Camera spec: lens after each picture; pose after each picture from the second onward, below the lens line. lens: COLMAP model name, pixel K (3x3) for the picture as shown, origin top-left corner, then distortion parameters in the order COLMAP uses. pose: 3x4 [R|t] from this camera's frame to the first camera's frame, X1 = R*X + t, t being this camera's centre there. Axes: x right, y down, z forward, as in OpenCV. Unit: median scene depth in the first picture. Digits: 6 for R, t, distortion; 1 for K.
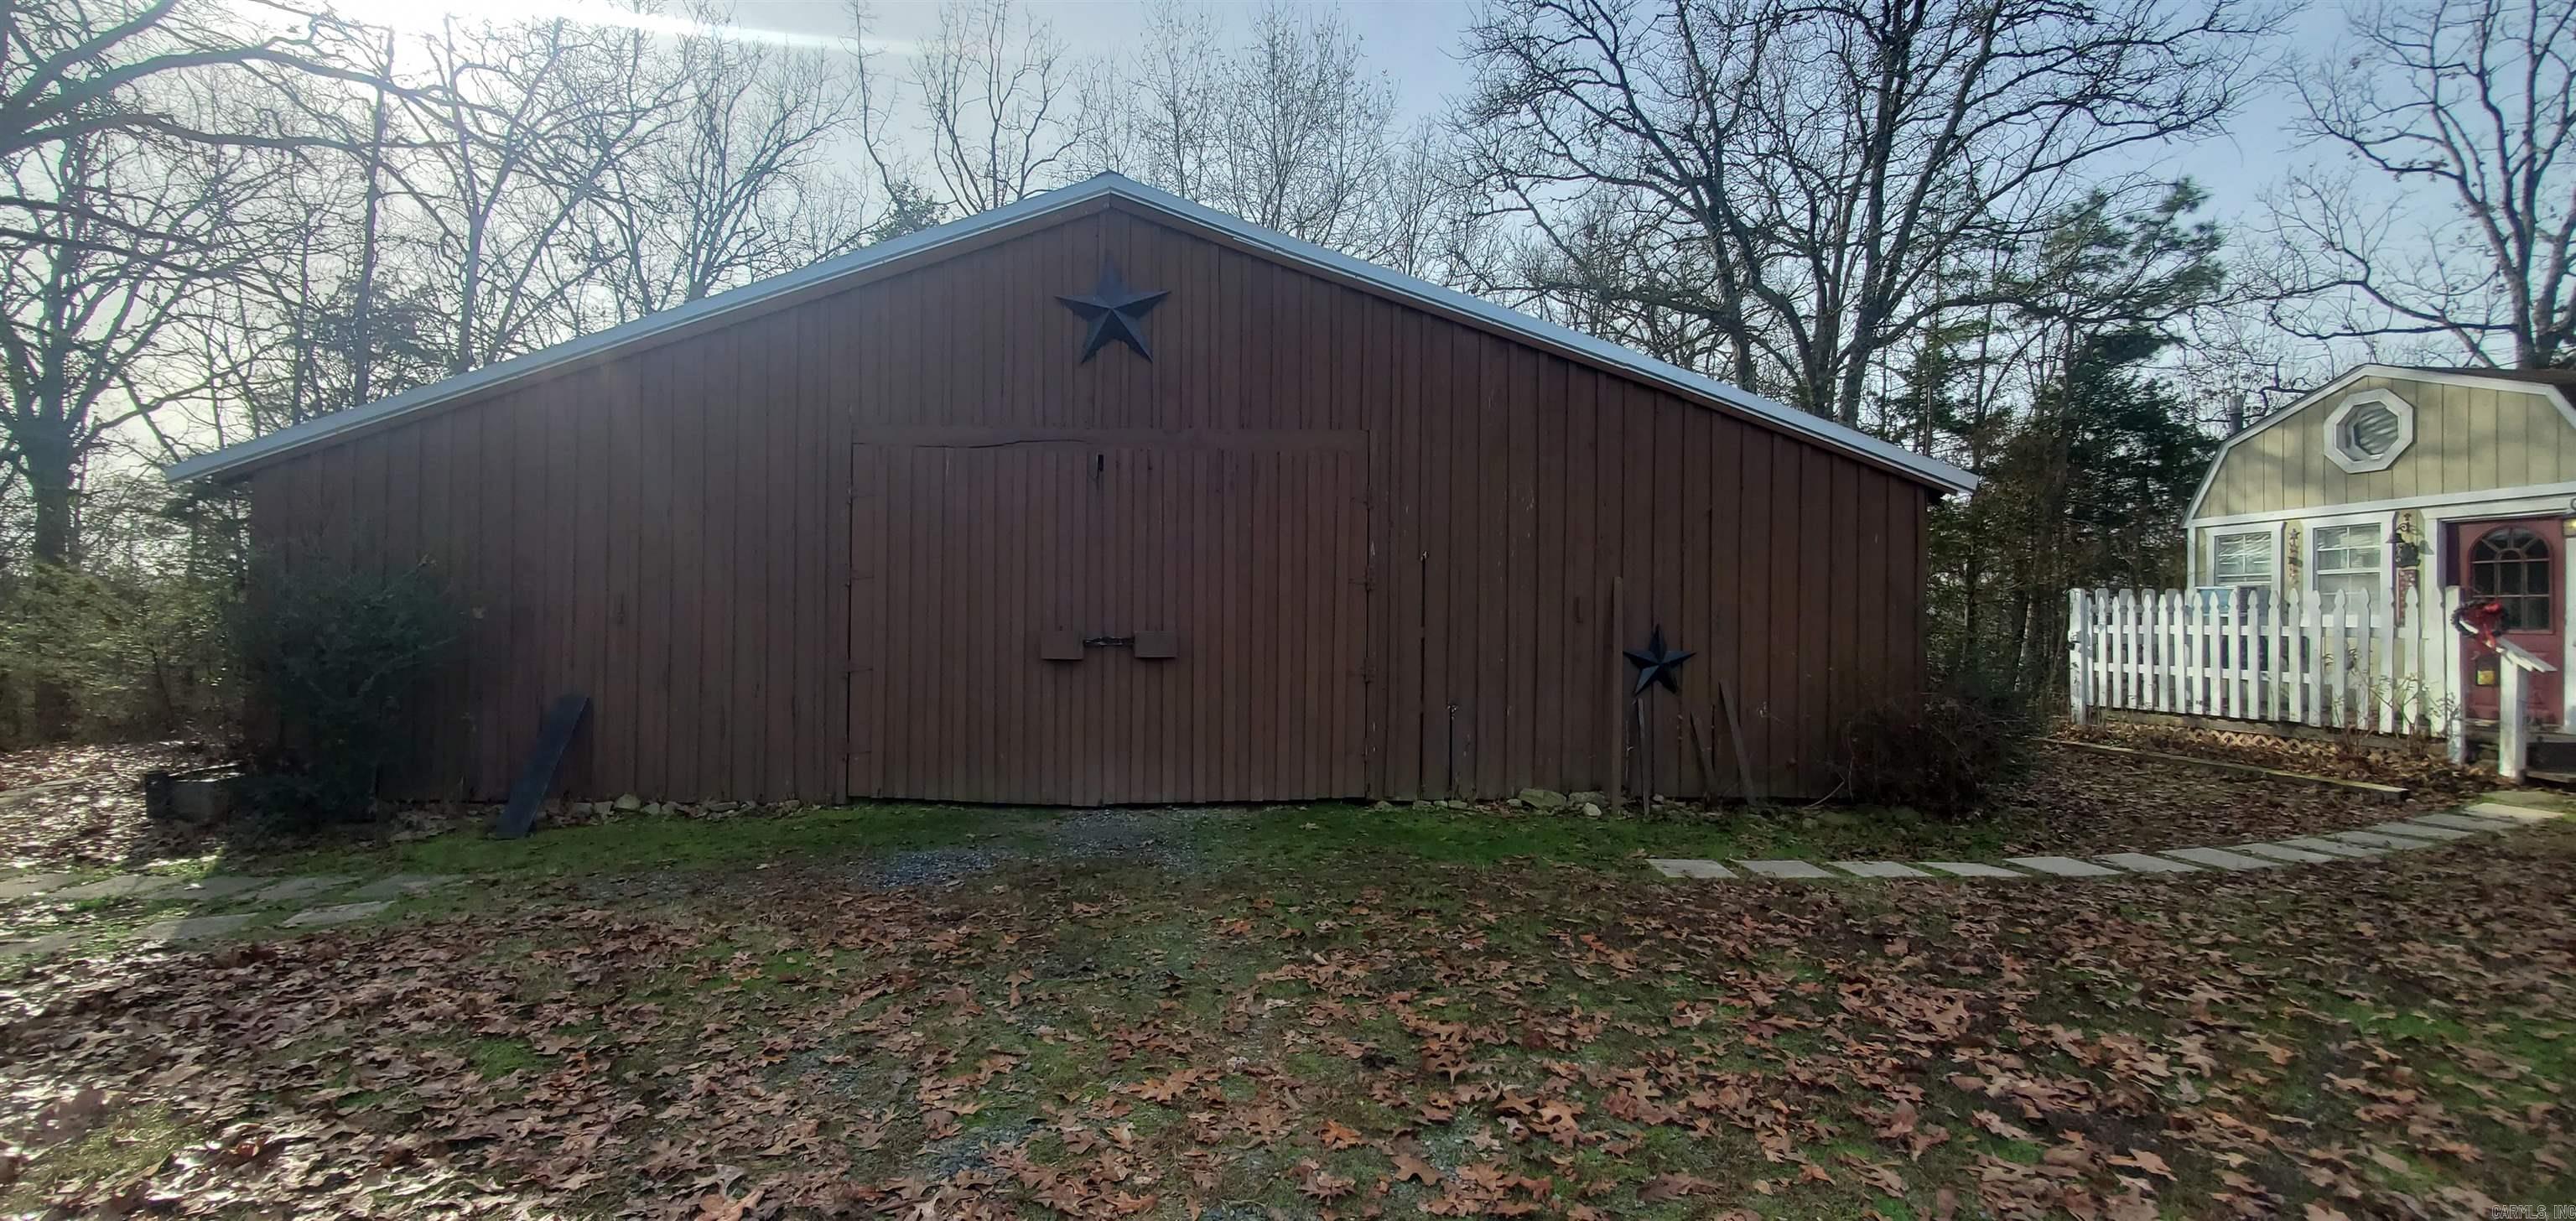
lens RADIAL K [[1021.2, 0, 1286.7], [0, 1021.2, 607.7], [0, 0, 1]] dist [0.000474, -0.000423]
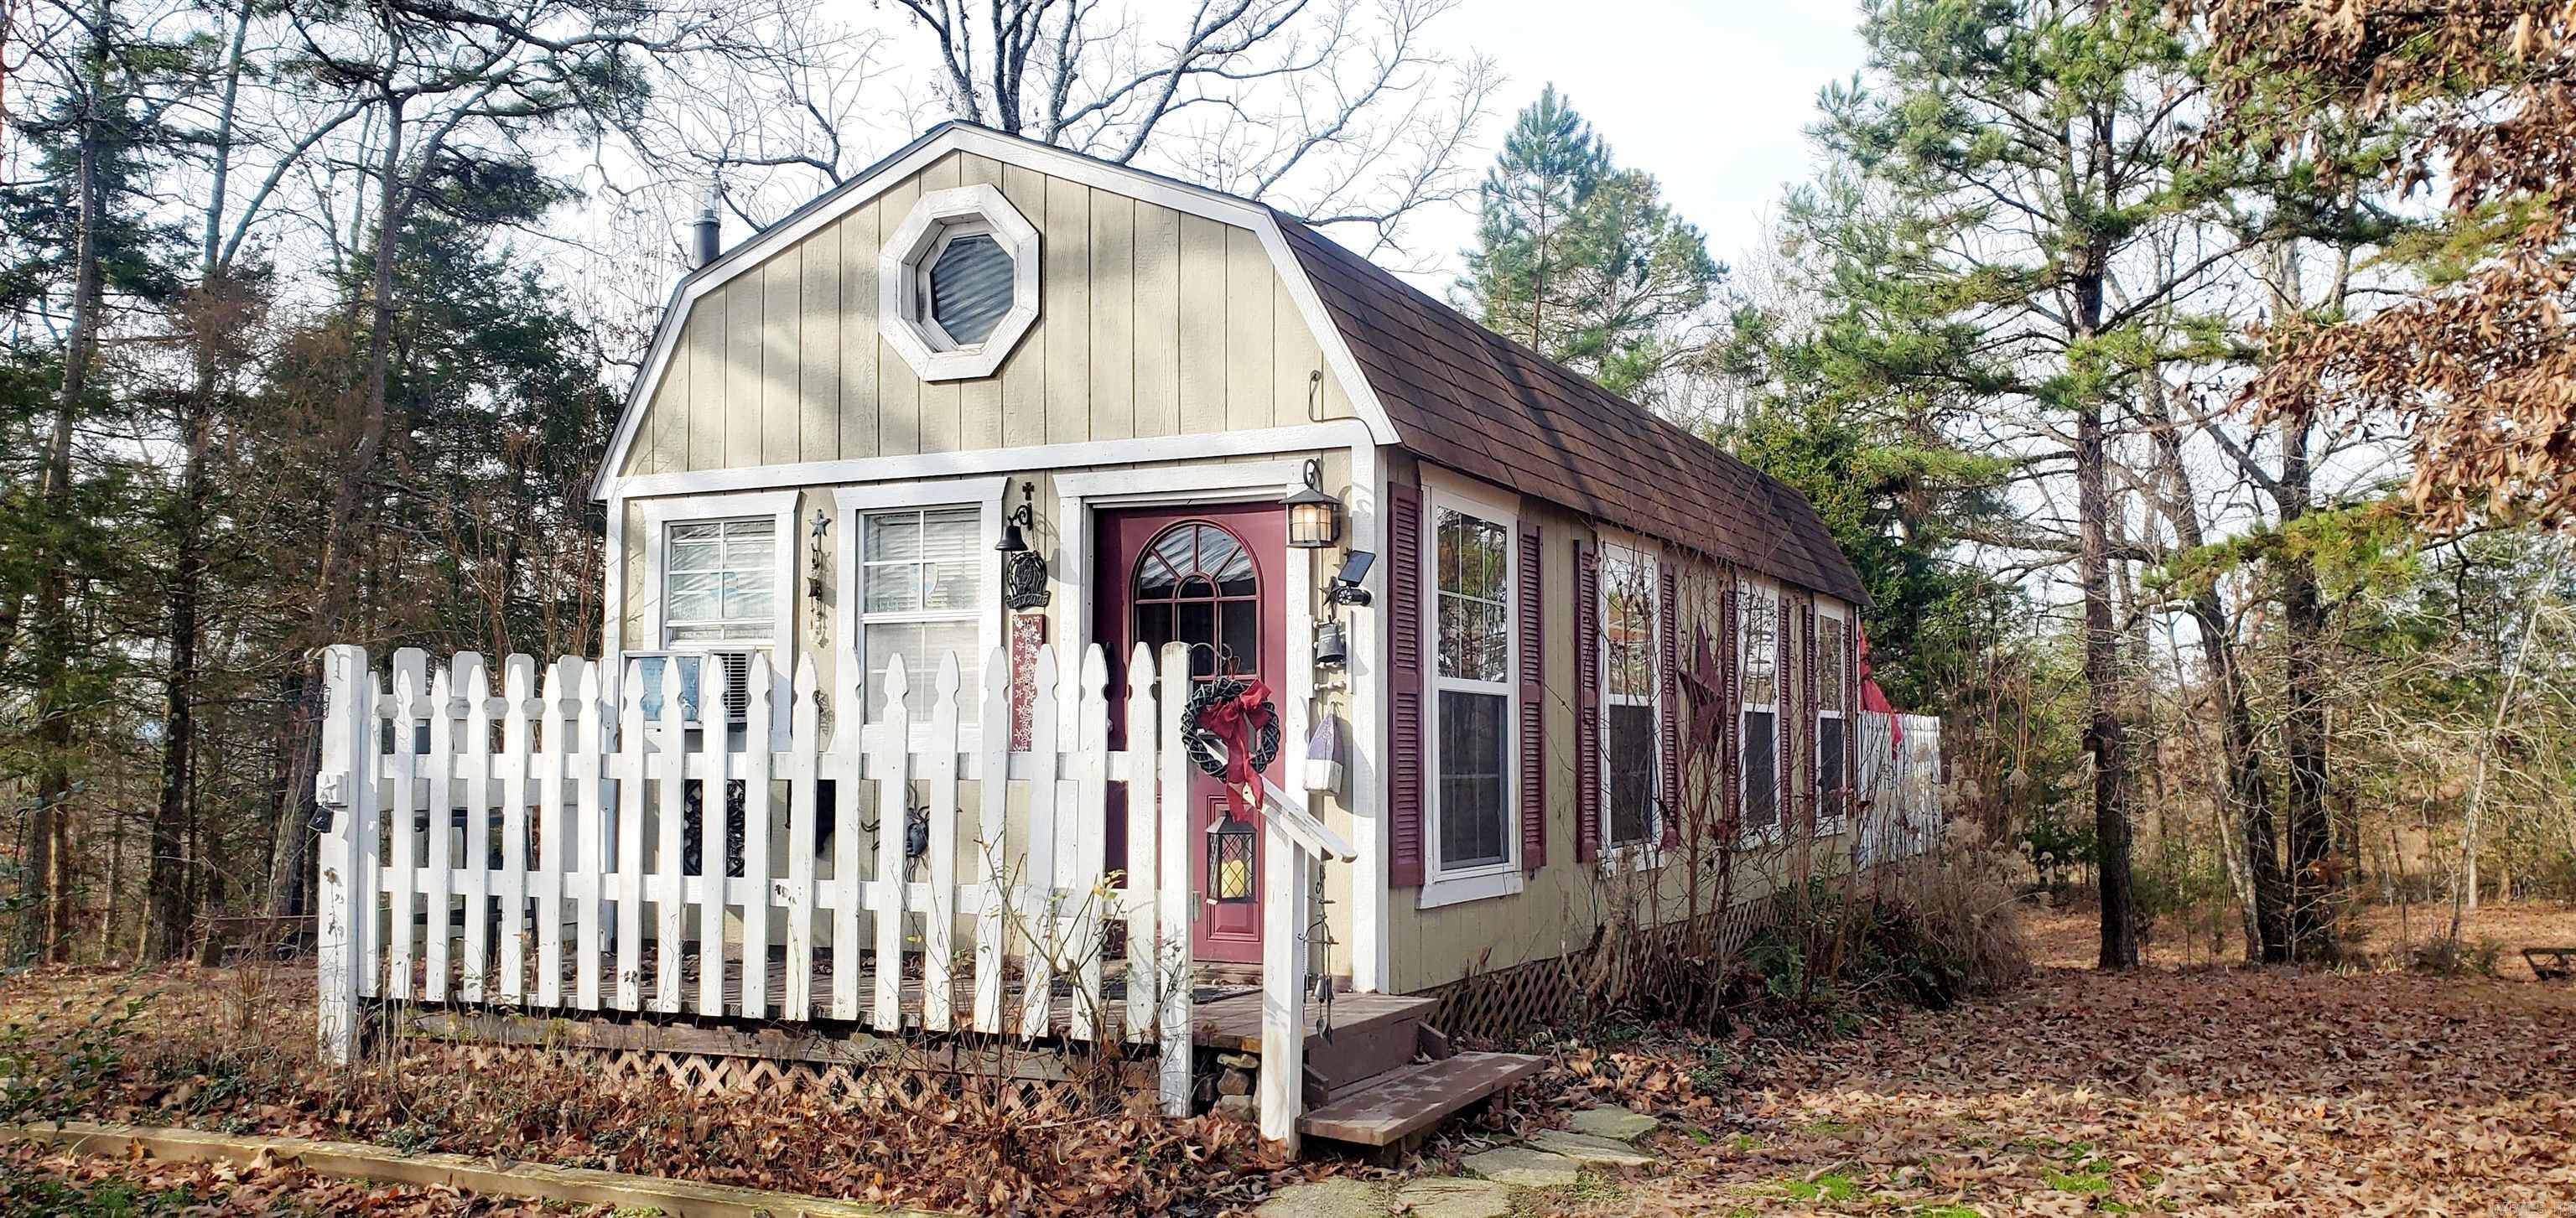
lens RADIAL K [[2028.2, 0, 1287.4], [0, 2028.2, 610.7], [0, 0, 1]] dist [0.007628, 0.003194]
pose [[0.487721, 0.049832, 0.871576, 0.372194], [-0.001211, 0.998407, -0.056405, 0.007129], [-0.872998, 0.026454, 0.487005, 0.439866]]
